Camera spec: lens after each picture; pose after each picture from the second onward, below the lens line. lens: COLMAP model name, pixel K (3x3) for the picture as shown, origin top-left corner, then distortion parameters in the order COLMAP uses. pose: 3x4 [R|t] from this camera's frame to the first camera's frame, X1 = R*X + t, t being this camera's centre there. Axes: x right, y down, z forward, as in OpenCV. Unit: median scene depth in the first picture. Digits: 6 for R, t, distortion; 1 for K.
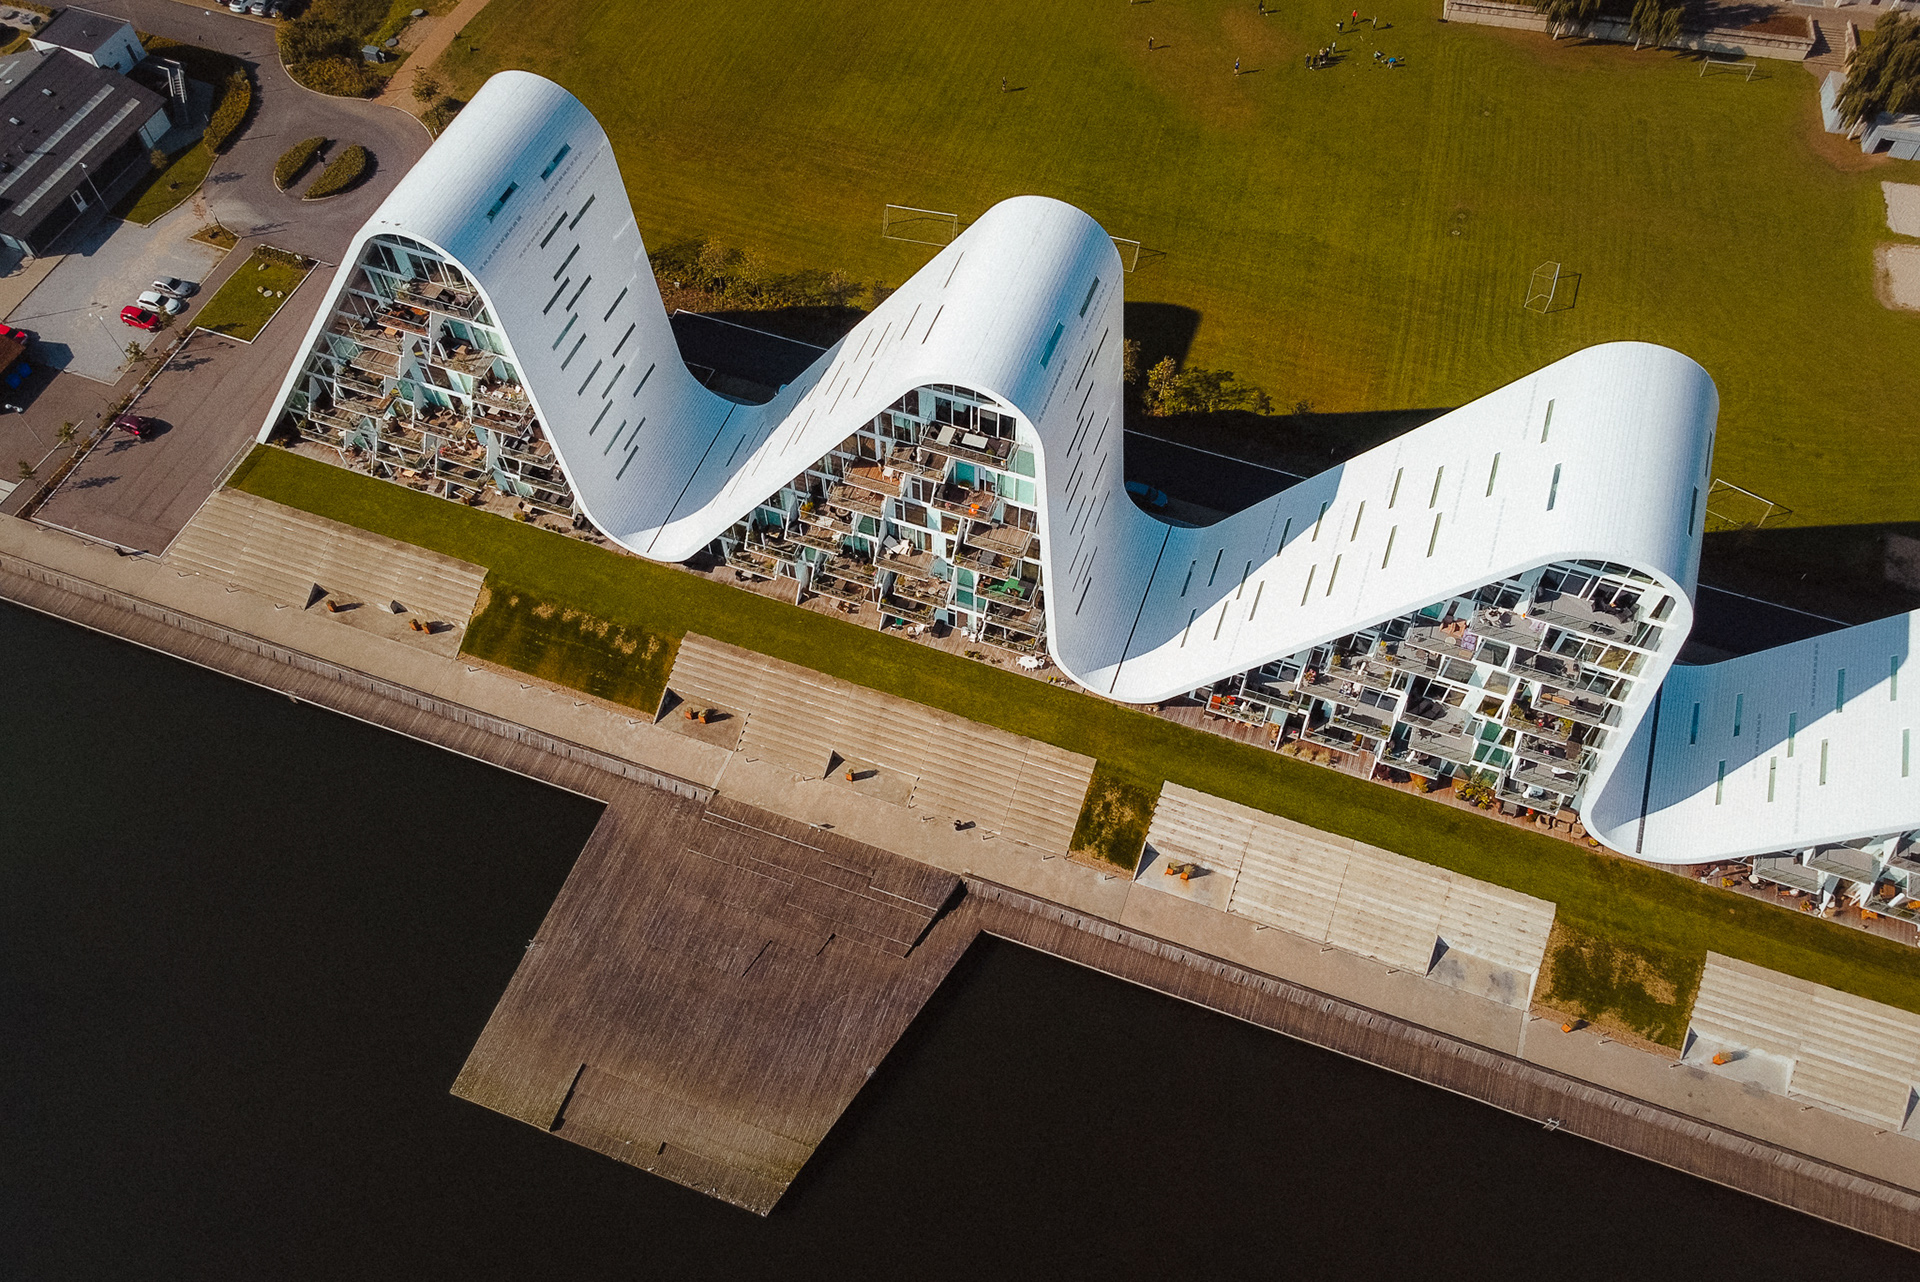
lens RADIAL K [[1513.5, 0, 924.5], [0, 1513.5, 639.1], [0, 0, 1]] dist [0.004724, -0.004089]
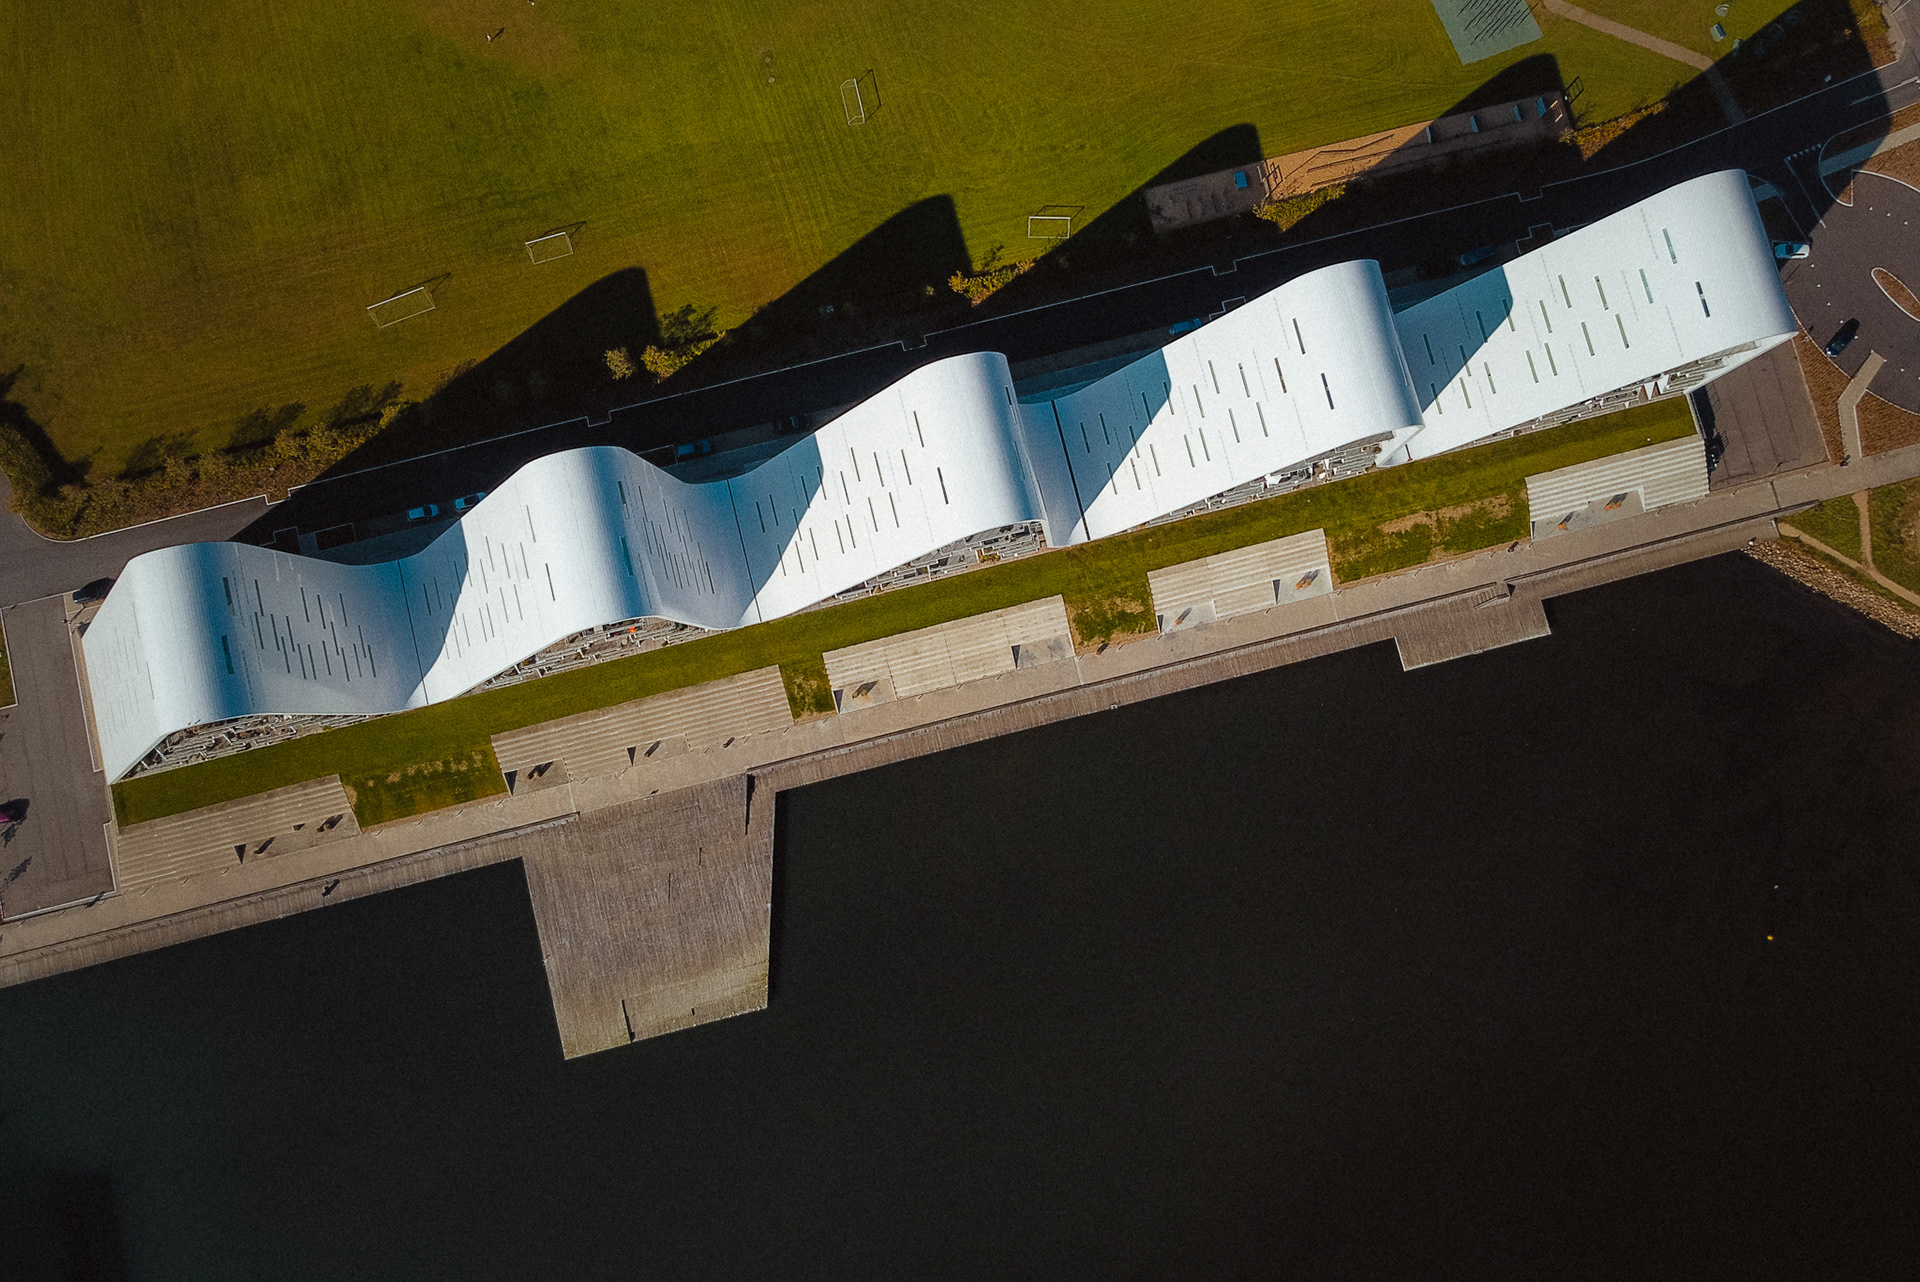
lens RADIAL K [[1513.5, 0, 924.5], [0, 1513.5, 639.1], [0, 0, 1]] dist [0.004724, -0.004089]
pose [[0.823655, -0.564268, 0.056505, 0.164703], [0.477505, 0.743837, 0.467649, -0.587788], [-0.305910, -0.358200, 0.882106, -0.390368]]
